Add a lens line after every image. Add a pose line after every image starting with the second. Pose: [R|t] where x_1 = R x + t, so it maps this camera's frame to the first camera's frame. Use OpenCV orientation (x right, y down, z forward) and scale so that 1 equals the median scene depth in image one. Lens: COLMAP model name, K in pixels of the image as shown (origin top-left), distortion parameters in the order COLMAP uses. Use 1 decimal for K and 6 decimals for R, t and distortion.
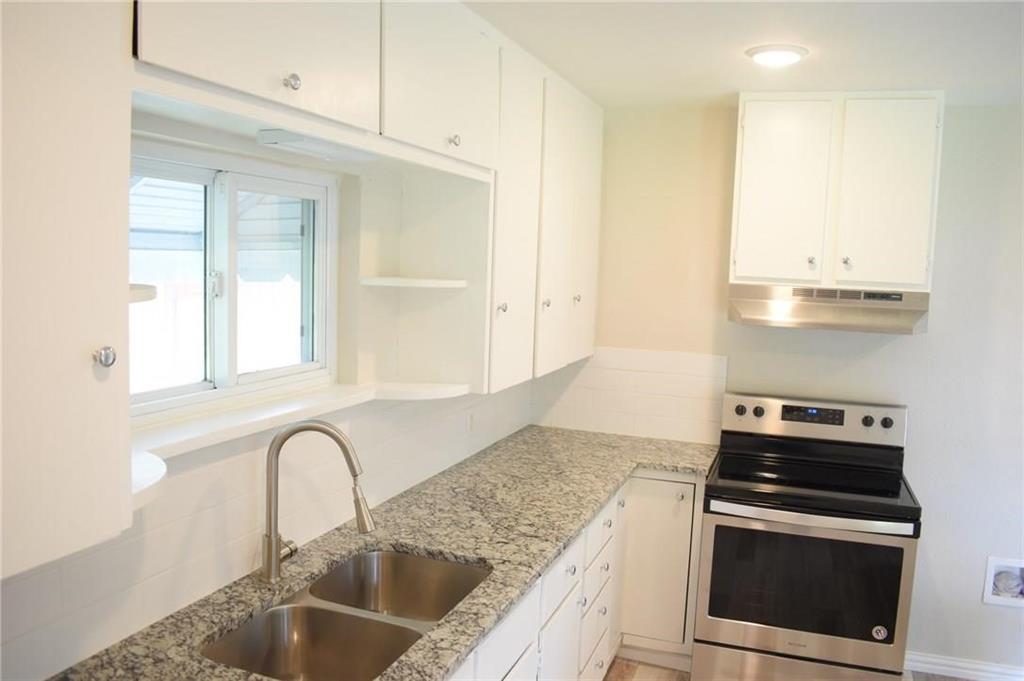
lens RADIAL K [[798.5, 0, 512.9], [0, 798.5, 338.0], [0, 0, 1]] dist [-0.098233, 0.014552]
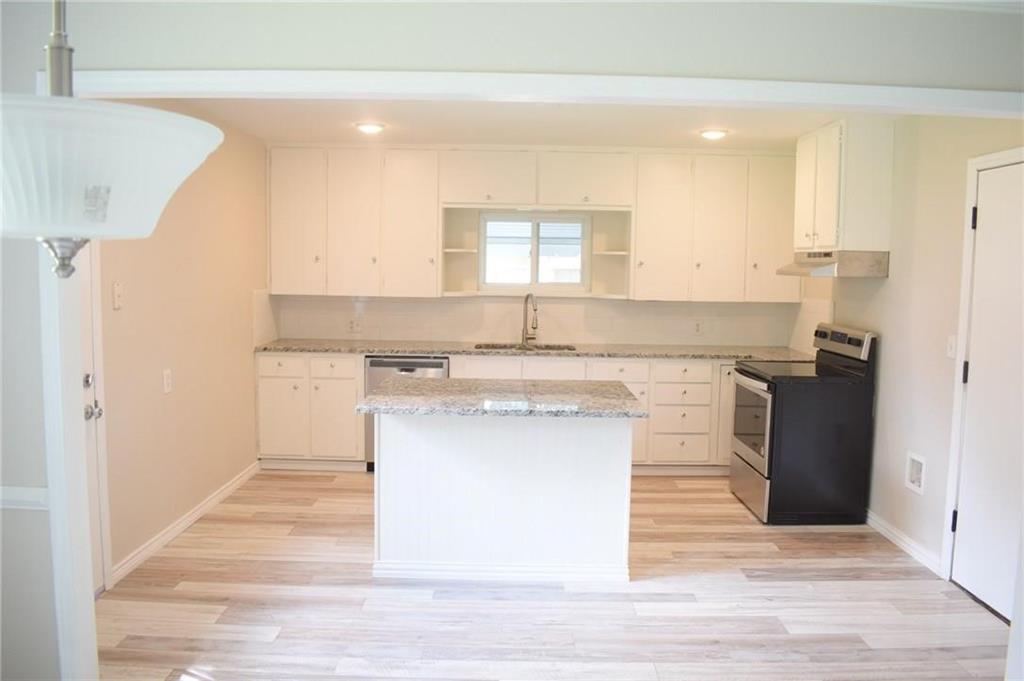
lens RADIAL K [[798.5, 0, 512.9], [0, 798.5, 338.0], [0, 0, 1]] dist [-0.098233, 0.014552]
pose [[0.351149, 0.057019, -0.934582, 1.779610], [-0.093958, 0.995252, 0.025417, 0.135544], [0.931593, 0.078886, 0.354839, -0.133298]]
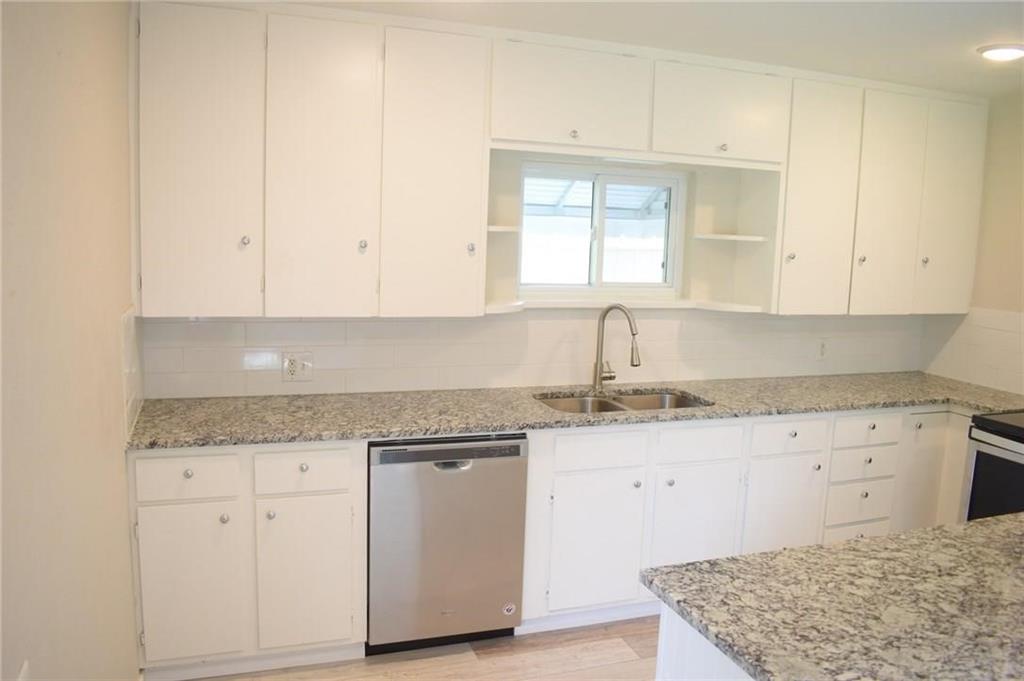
lens RADIAL K [[798.5, 0, 512.9], [0, 798.5, 338.0], [0, 0, 1]] dist [-0.098233, 0.014552]
pose [[0.650944, 0.092004, -0.753530, 0.659048], [-0.086126, 0.995170, 0.047107, 0.075941], [0.754224, 0.034234, 0.655724, -0.280331]]
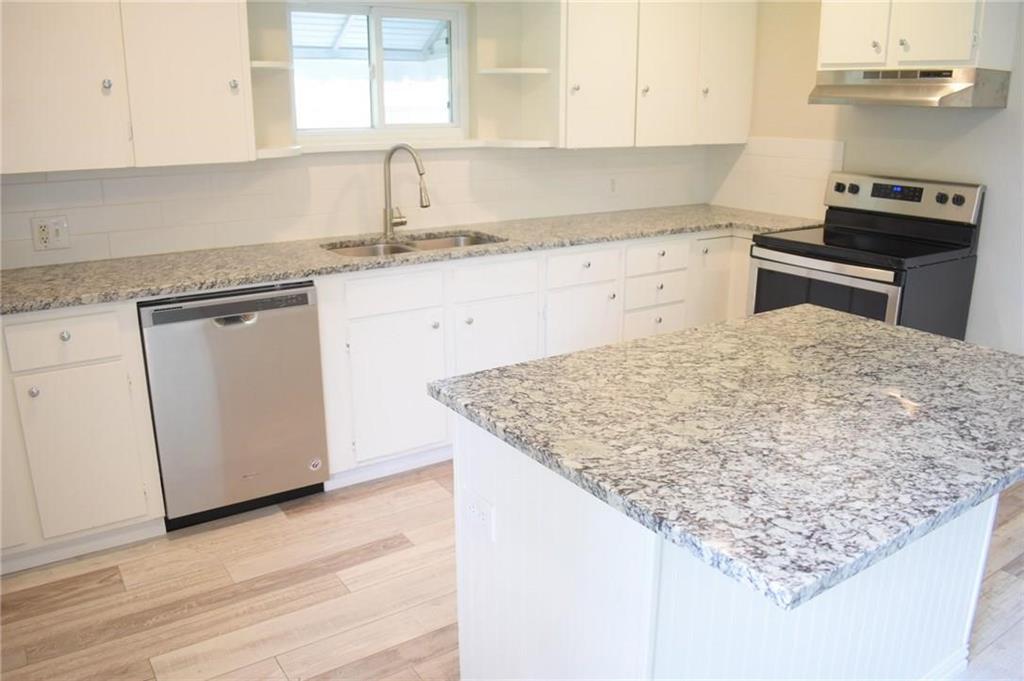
lens RADIAL K [[798.5, 0, 512.9], [0, 798.5, 338.0], [0, 0, 1]] dist [-0.098233, 0.014552]
pose [[0.815031, 0.128665, -0.564952, 0.660995], [-0.029091, 0.982890, 0.181880, 0.131428], [0.578687, -0.131802, 0.804829, -0.235432]]
